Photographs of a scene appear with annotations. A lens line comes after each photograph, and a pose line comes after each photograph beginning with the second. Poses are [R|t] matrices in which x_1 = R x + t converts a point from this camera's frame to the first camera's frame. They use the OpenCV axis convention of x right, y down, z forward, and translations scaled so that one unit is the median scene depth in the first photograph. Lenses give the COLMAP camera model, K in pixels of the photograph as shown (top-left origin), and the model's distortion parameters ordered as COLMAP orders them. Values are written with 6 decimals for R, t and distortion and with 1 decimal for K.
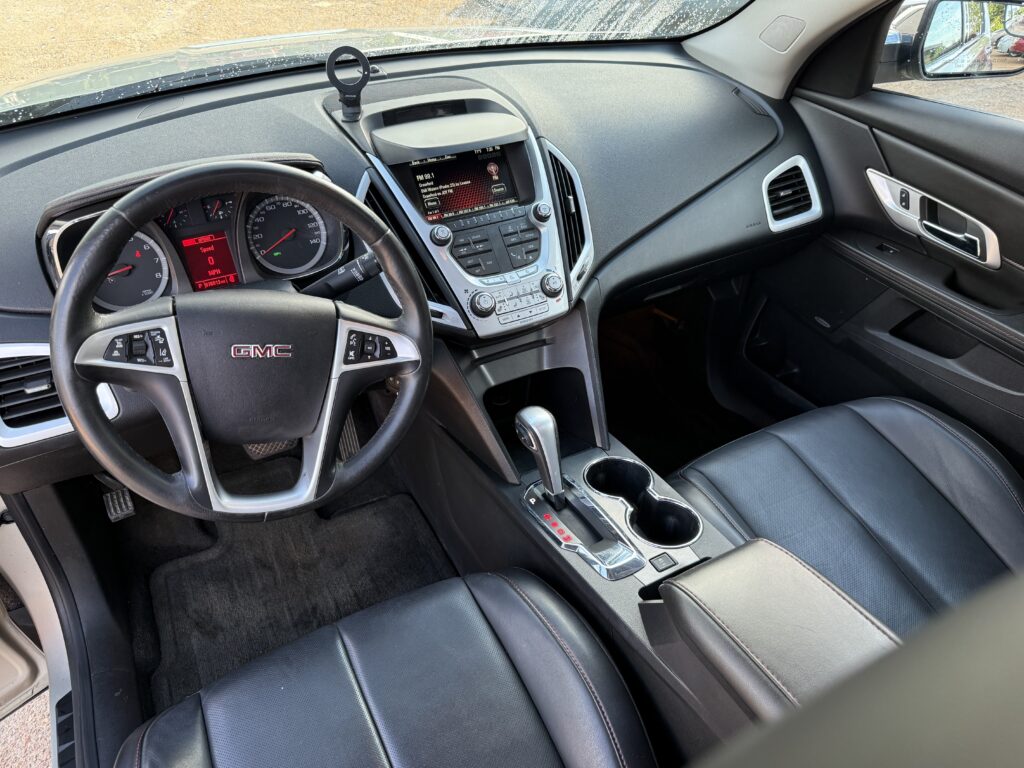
lens RADIAL K [[720.2, 0, 493.4], [0, 720.2, 387.3], [0, 0, 1]] dist [0.017473, -0.026384]
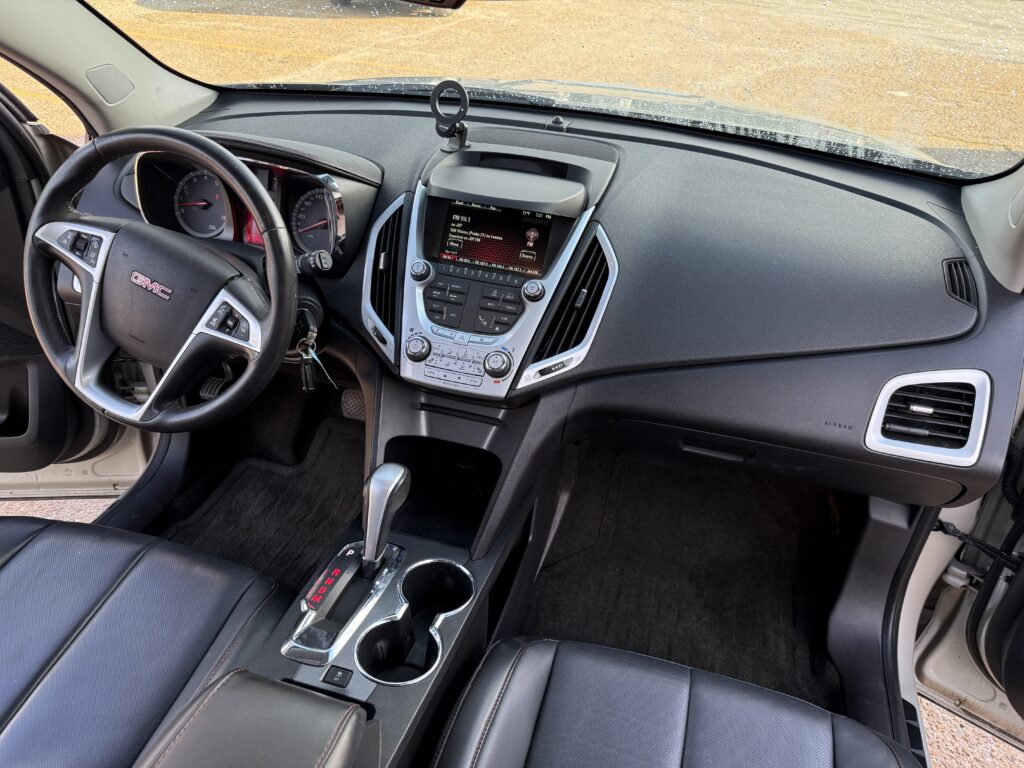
lens RADIAL K [[720.2, 0, 509.9], [0, 720.2, 375.5], [0, 0, 1]] dist [0.017473, -0.026384]
pose [[0.719968, 0.416442, -0.555178, 0.604502], [-0.461070, 0.884917, 0.065855, -0.195537], [0.518711, 0.208563, 0.829121, 0.248925]]
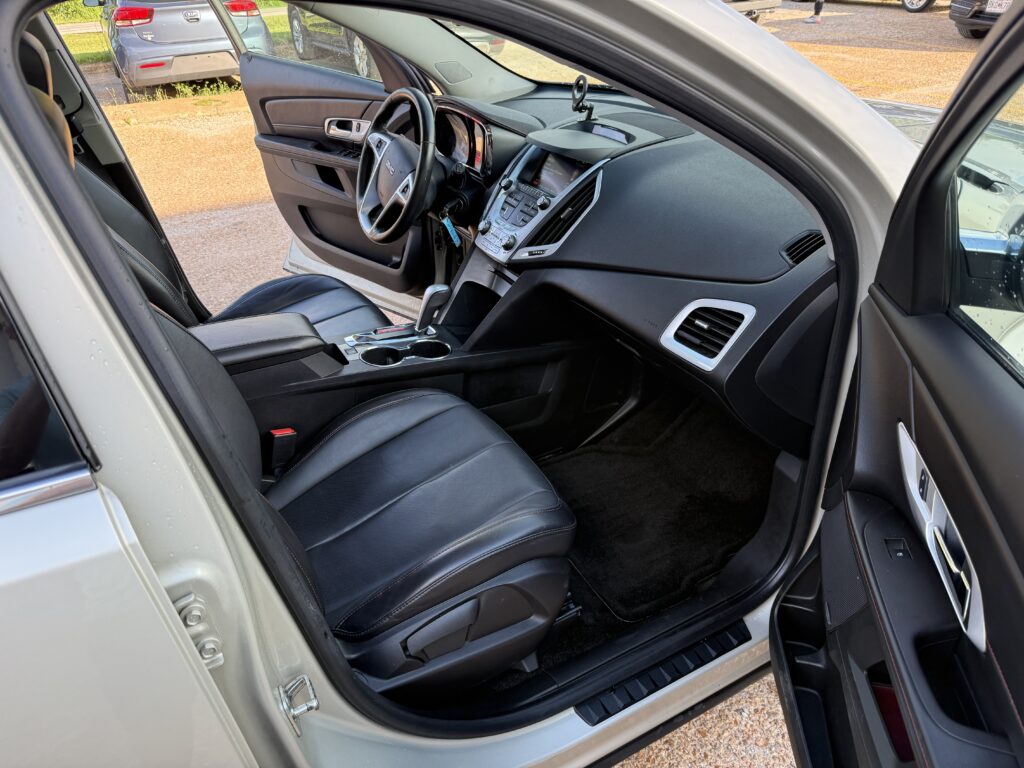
lens RADIAL K [[720.2, 0, 521.7], [0, 720.2, 388.2], [0, 0, 1]] dist [0.017473, -0.026384]
pose [[0.027626, 0.538001, -0.842492, 1.499315], [-0.575037, 0.697952, 0.426844, -0.581034], [0.817661, 0.472671, 0.328652, 0.669410]]
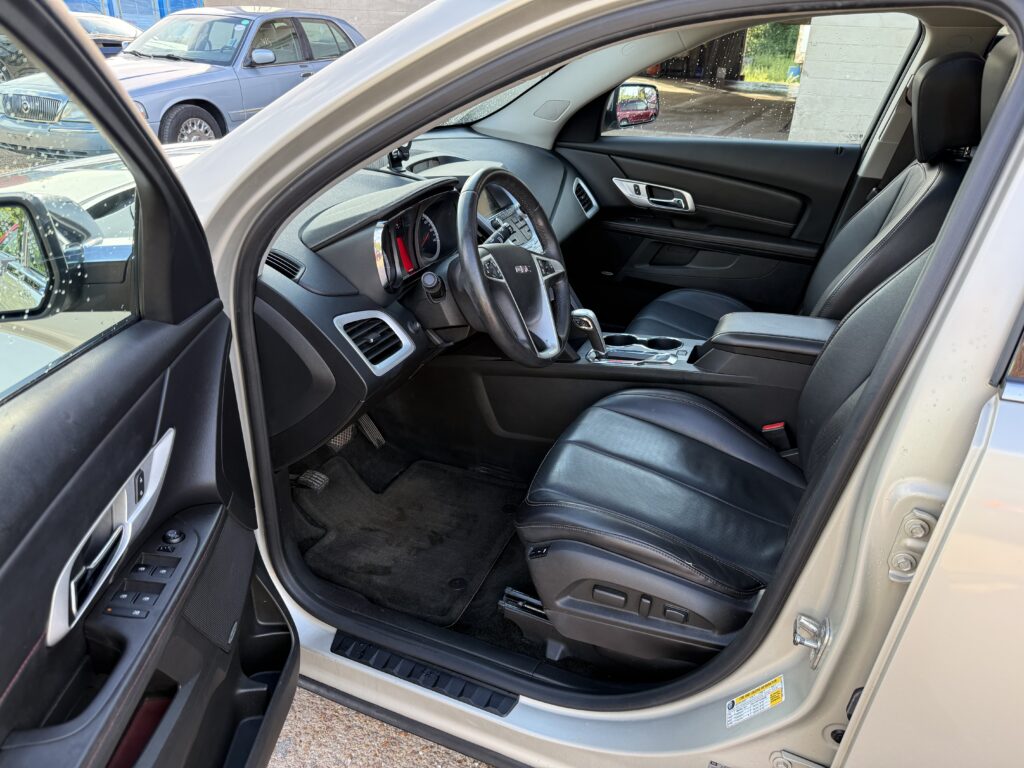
lens RADIAL K [[720.2, 0, 515.7], [0, 720.2, 392.5], [0, 0, 1]] dist [0.017473, -0.026384]
pose [[0.773003, -0.276431, 0.571010, -1.031523], [0.357787, 0.933235, -0.032564, 0.205246], [-0.523885, 0.229472, 0.820297, -0.274476]]
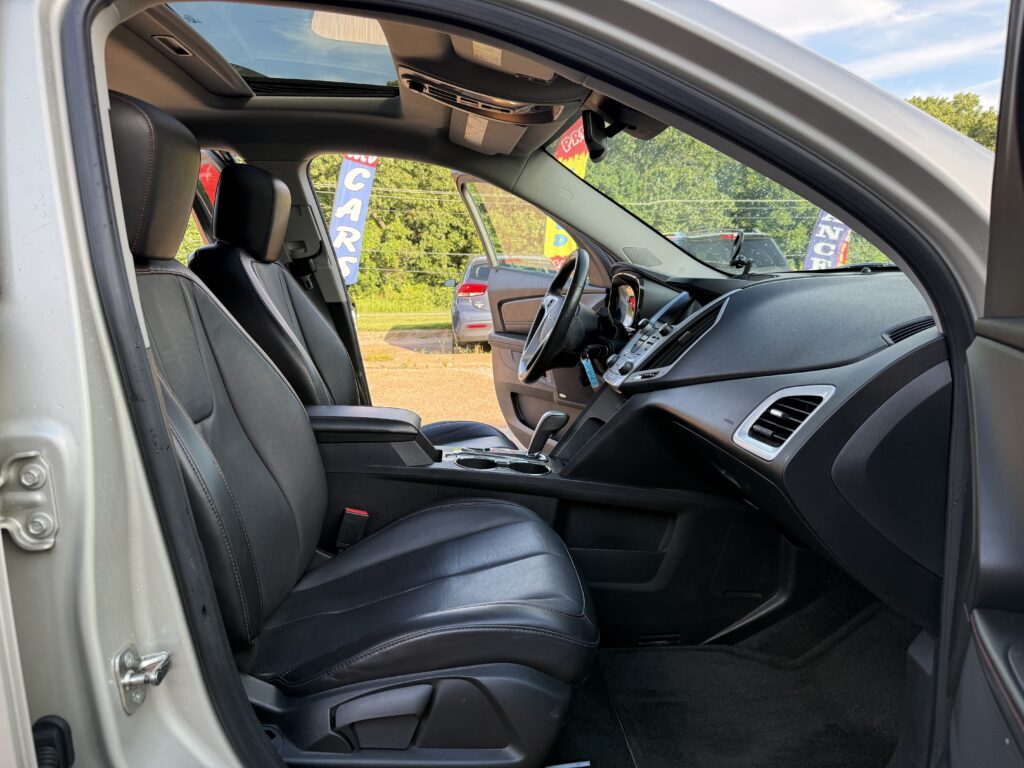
lens RADIAL K [[720.2, 0, 517.0], [0, 720.2, 382.1], [0, 0, 1]] dist [0.017473, -0.026384]
pose [[-0.383292, 0.159146, -0.909813, 1.458632], [-0.536940, 0.763099, 0.359688, -0.514834], [0.751520, 0.626380, -0.207038, 1.143735]]
